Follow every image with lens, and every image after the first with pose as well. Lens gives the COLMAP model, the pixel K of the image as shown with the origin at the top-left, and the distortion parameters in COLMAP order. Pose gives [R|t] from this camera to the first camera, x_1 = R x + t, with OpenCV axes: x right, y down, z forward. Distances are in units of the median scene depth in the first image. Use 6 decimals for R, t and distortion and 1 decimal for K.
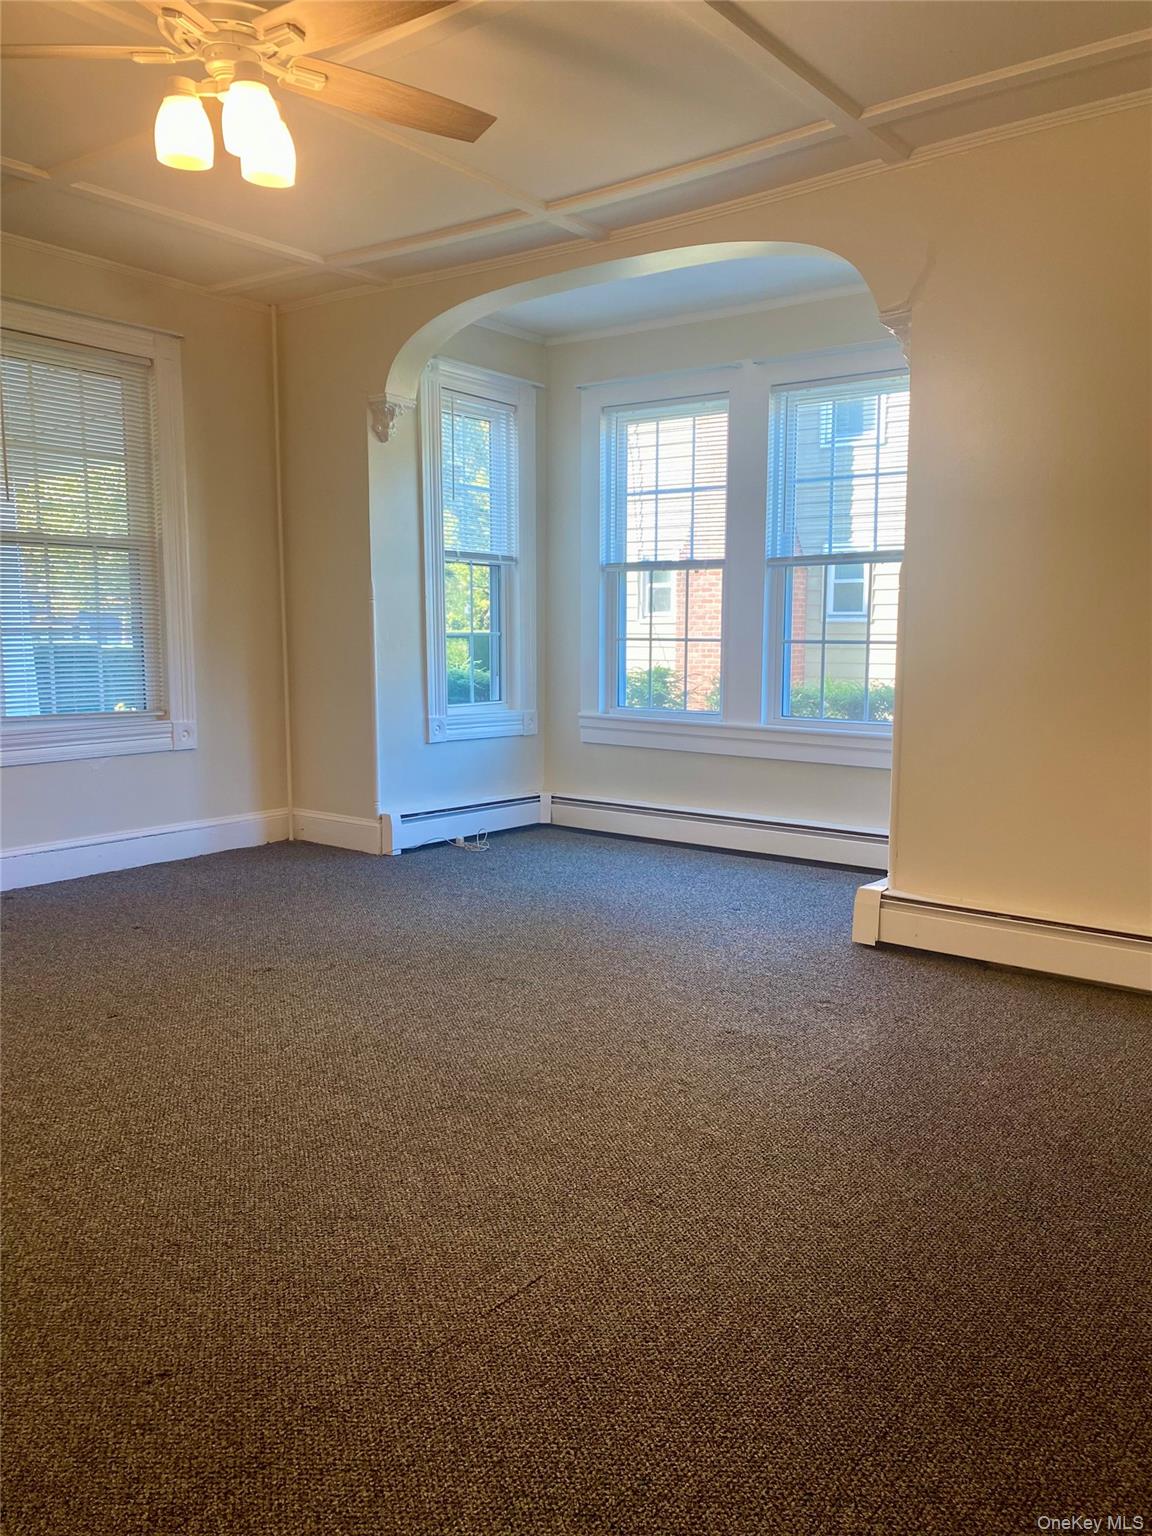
lens RADIAL K [[1166.7, 0, 576.8], [0, 1166.7, 793.9], [0, 0, 1]] dist [0.060723, 0.002889]
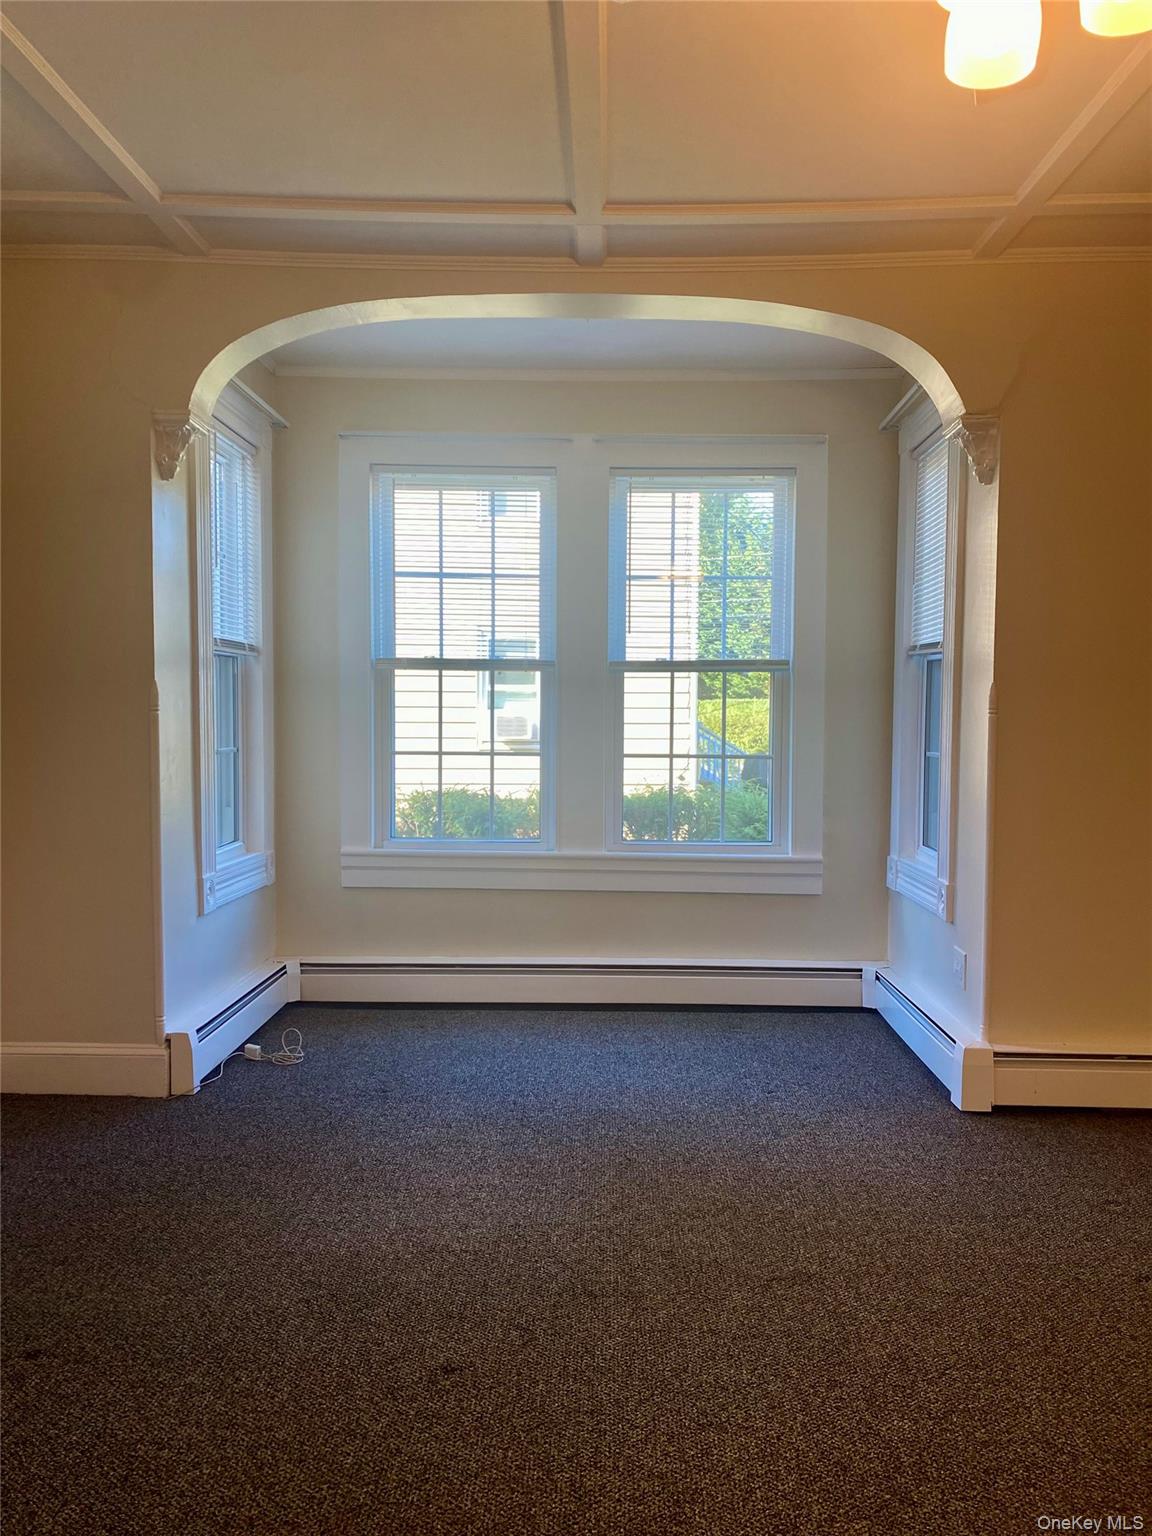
lens RADIAL K [[1188.3, 0, 576.0], [0, 1188.3, 768.0], [0, 0, 1]] dist [0.049818, -0.003775]
pose [[0.799087, -0.025182, 0.600688, -0.365860], [0.086849, 0.993478, -0.073886, -0.055338], [-0.594910, 0.111210, 0.796062, 0.304197]]
